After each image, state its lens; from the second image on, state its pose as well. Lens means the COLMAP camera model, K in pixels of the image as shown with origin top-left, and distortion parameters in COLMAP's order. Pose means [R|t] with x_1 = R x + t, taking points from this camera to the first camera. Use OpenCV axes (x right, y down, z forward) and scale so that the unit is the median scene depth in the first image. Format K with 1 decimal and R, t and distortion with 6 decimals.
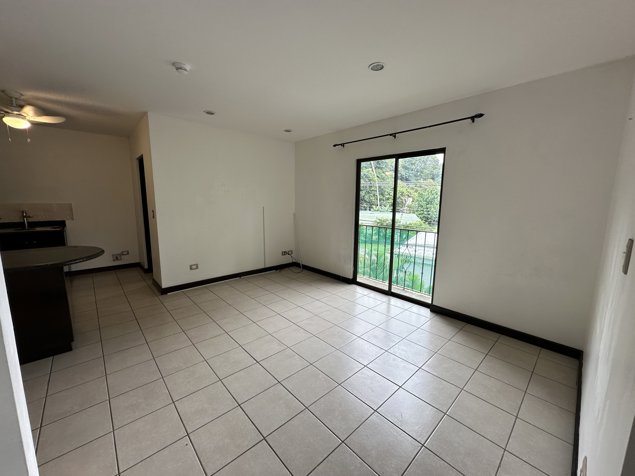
lens RADIAL K [[252.2, 0, 317.5], [0, 252.2, 238.0], [0, 0, 1]] dist [-0.000594, -0.000030]
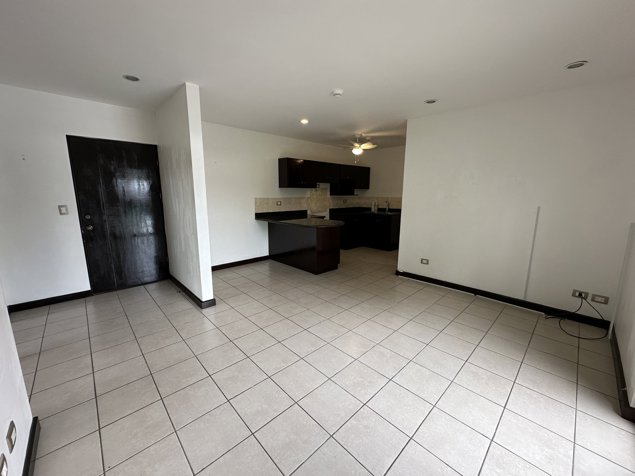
lens RADIAL K [[252.2, 0, 317.5], [0, 252.2, 238.0], [0, 0, 1]] dist [-0.000594, -0.000030]
pose [[0.012426, 0.168567, -0.985612, 0.523210], [-0.154286, 0.974207, 0.164672, -0.083457], [0.987948, 0.150020, 0.038113, 0.564985]]
